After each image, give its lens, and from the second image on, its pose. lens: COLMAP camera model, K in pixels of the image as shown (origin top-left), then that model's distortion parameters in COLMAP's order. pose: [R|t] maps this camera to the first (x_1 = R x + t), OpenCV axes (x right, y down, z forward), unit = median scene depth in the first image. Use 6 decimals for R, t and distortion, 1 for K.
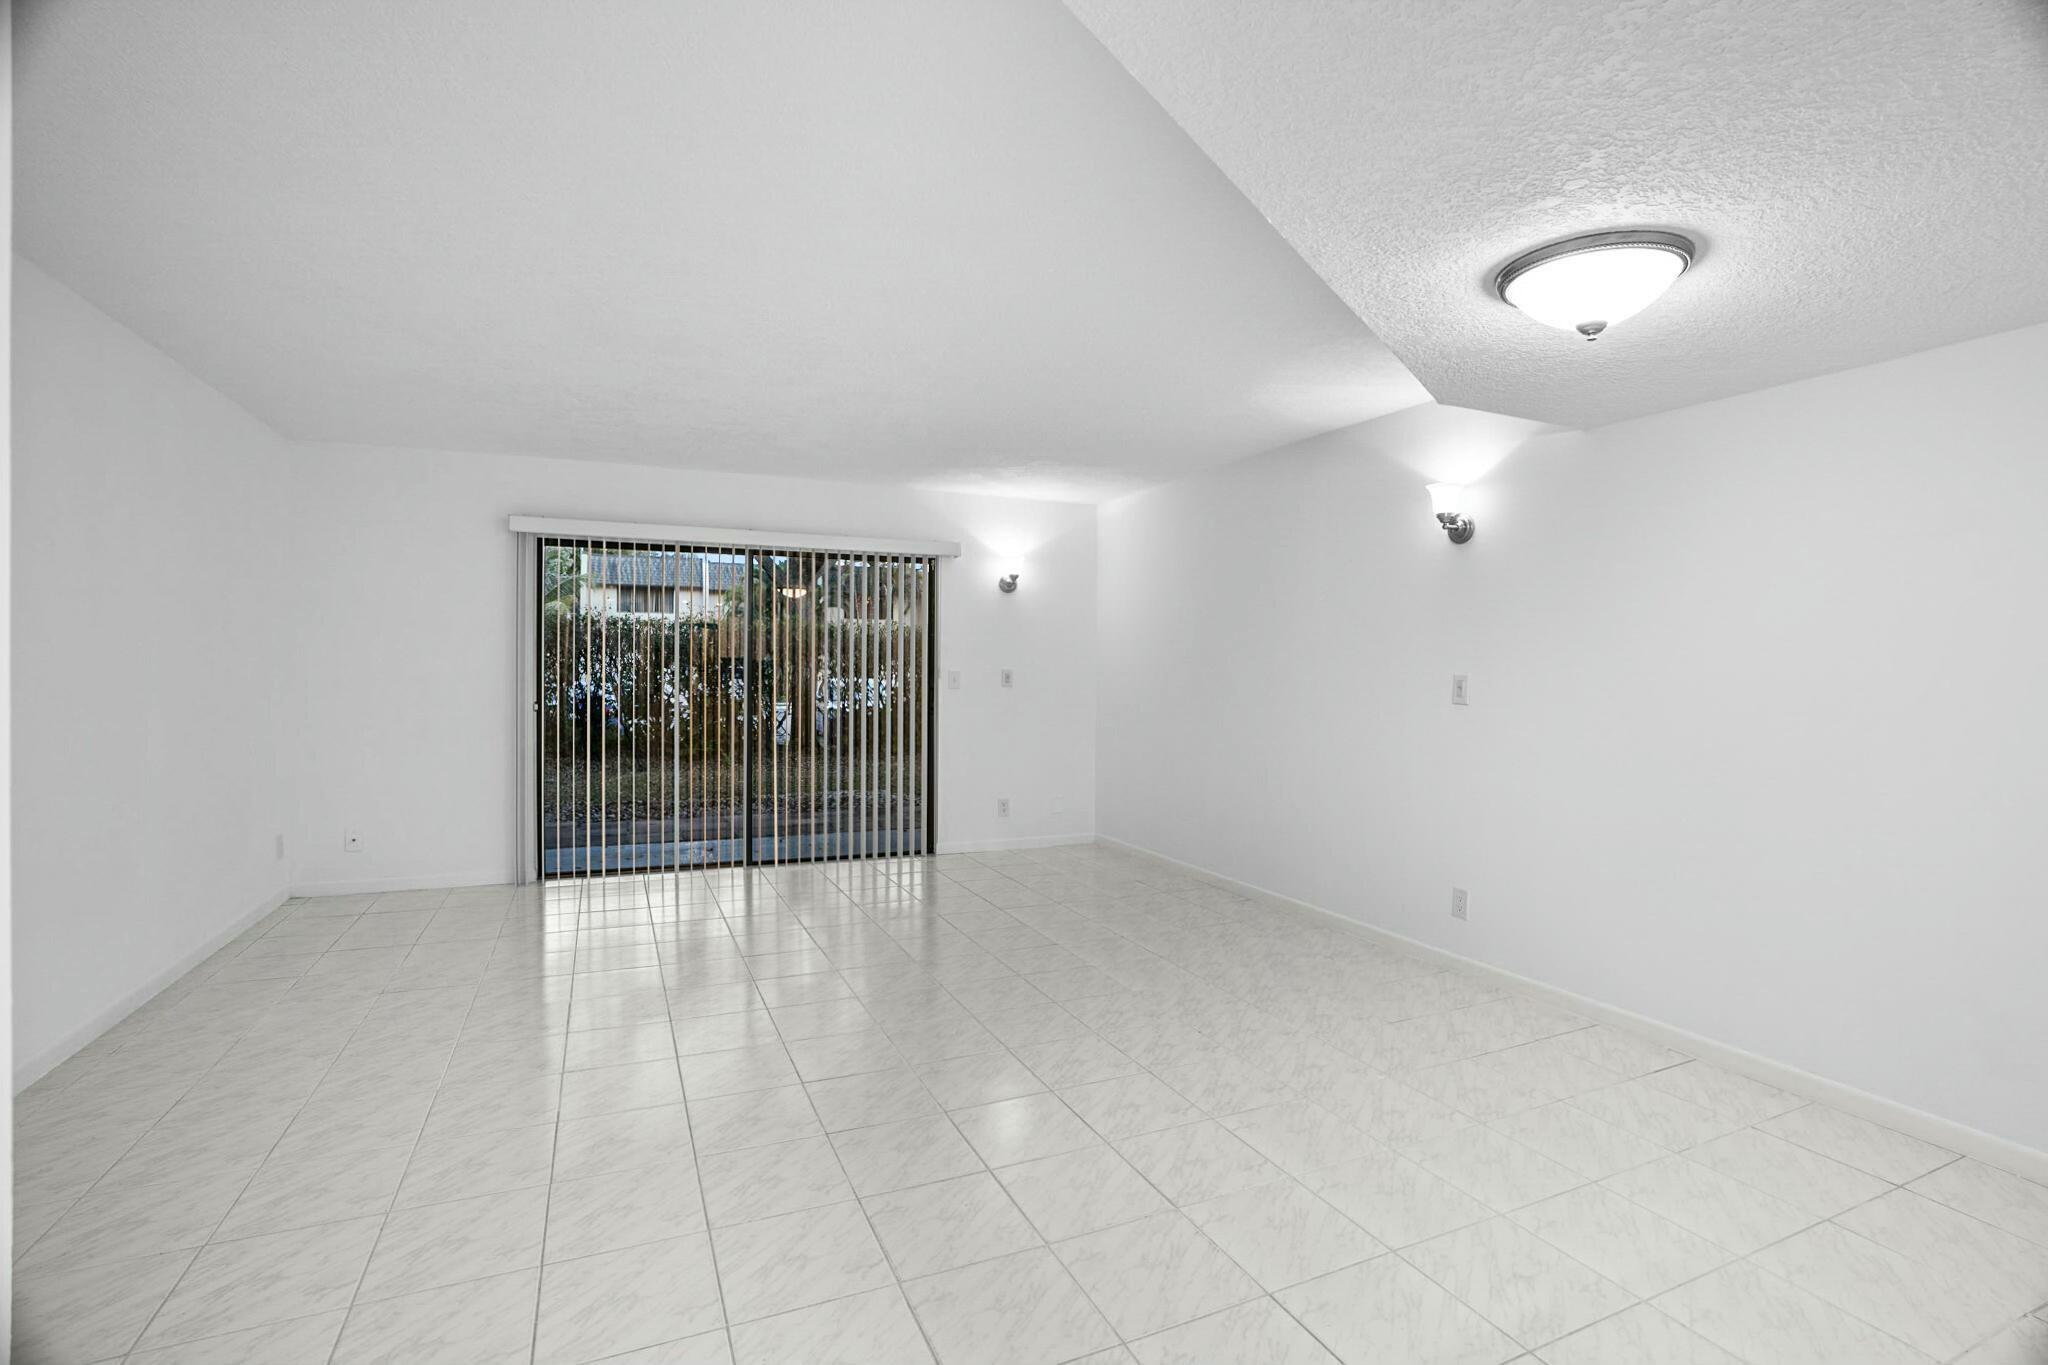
lens RADIAL K [[902.3, 0, 1024.0], [0, 902.3, 682.5], [0, 0, 1]] dist [-0.022013, -0.000009]
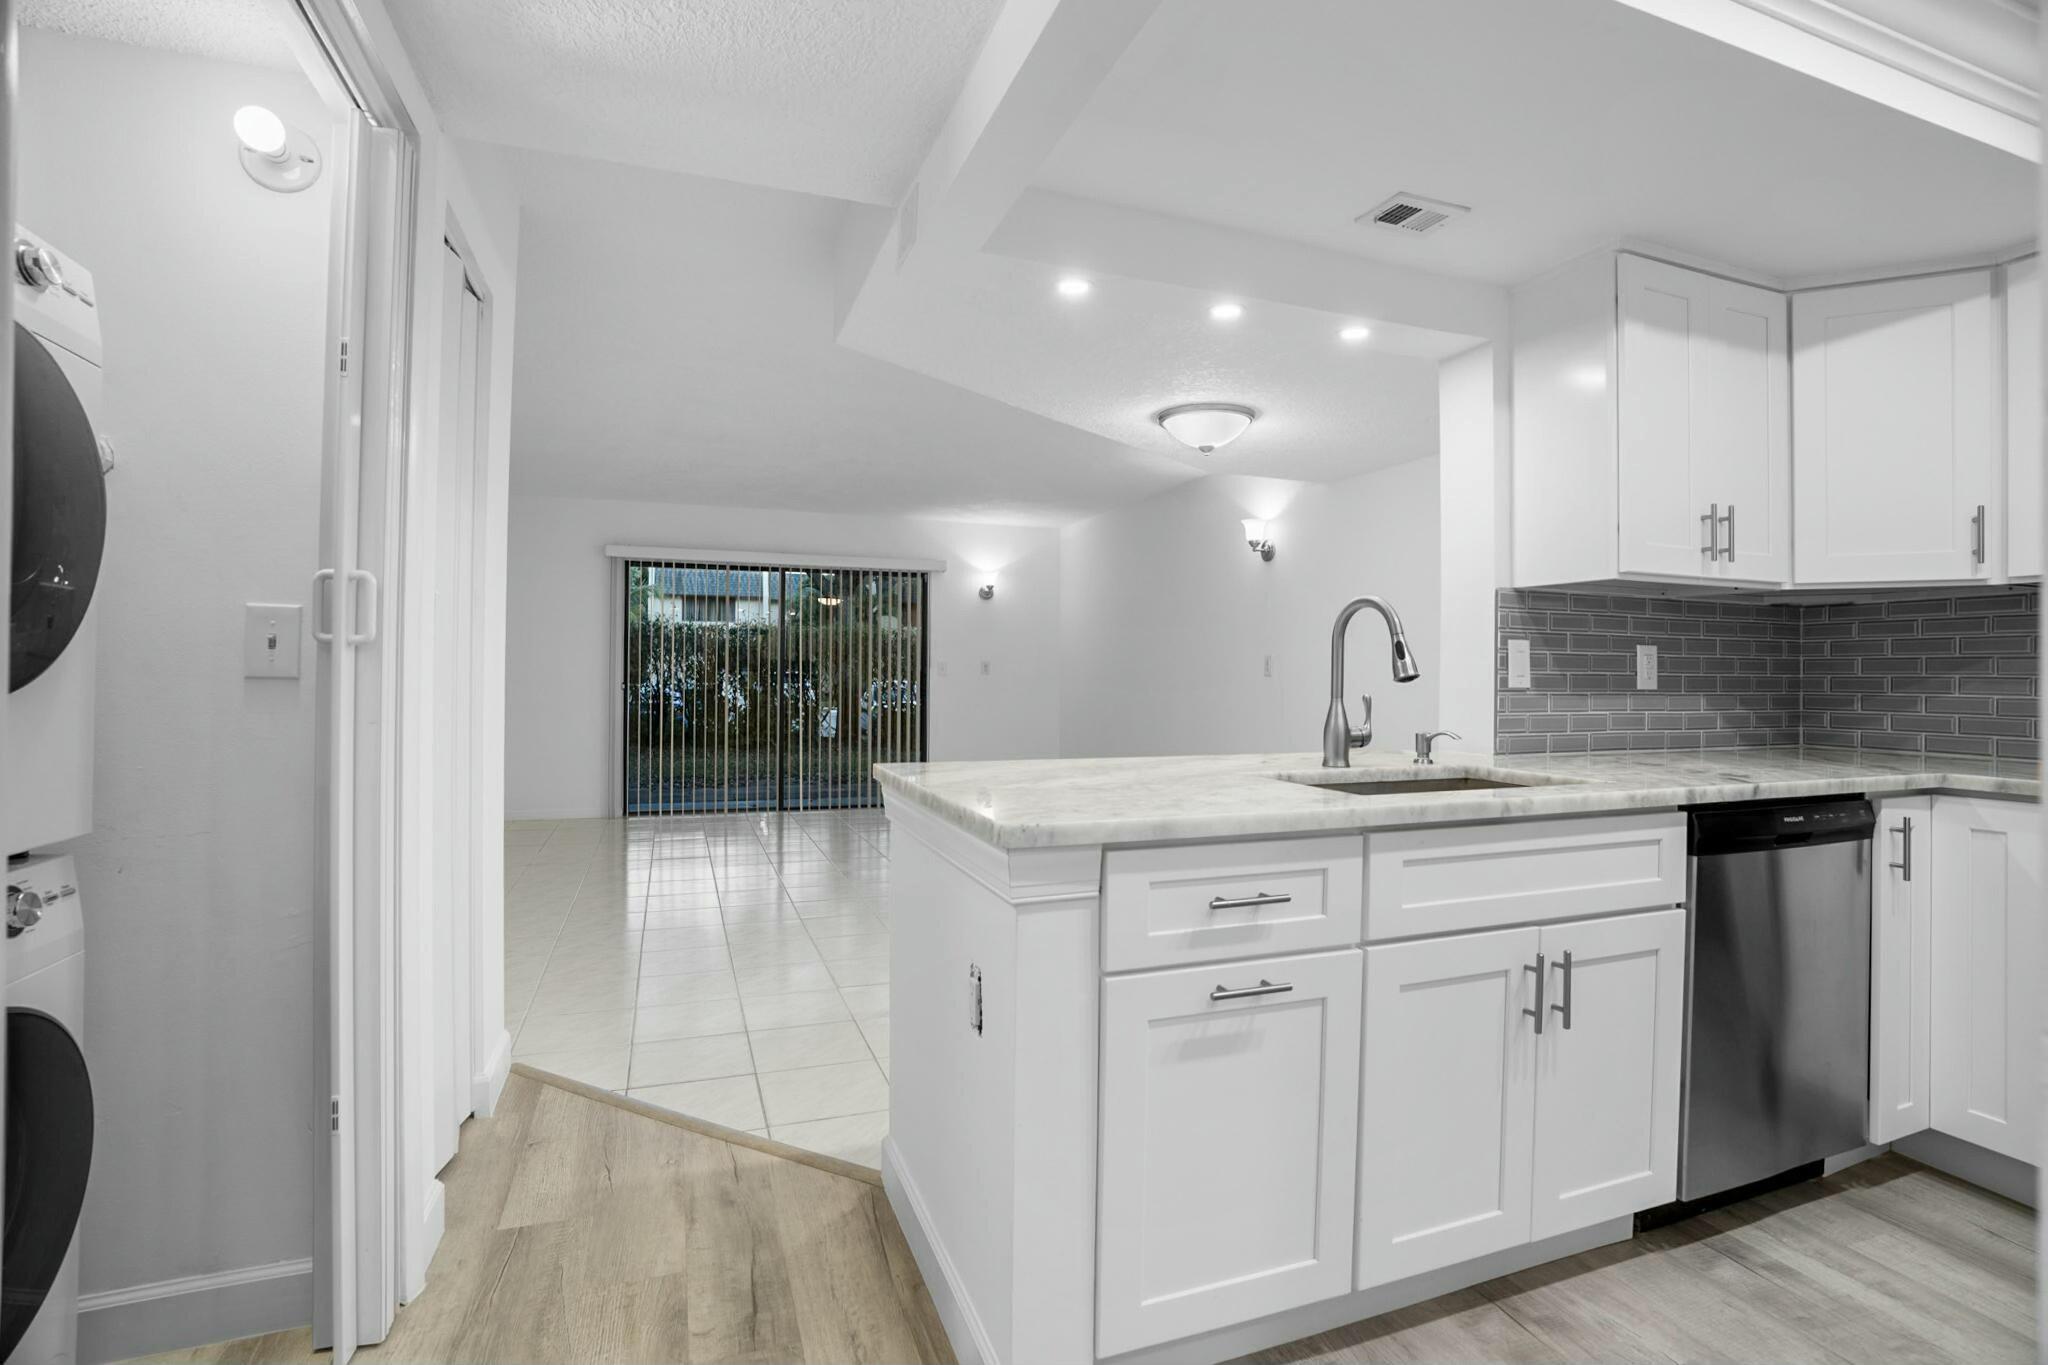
lens RADIAL K [[943.6, 0, 1024.0], [0, 943.6, 682.5], [0, 0, 1]] dist [-0.001257, 0.000169]
pose [[0.997039, -0.000234, -0.076901, 0.092365], [-0.000765, 0.999916, -0.012954, 0.022203], [0.076897, 0.012974, 0.996955, -0.206276]]
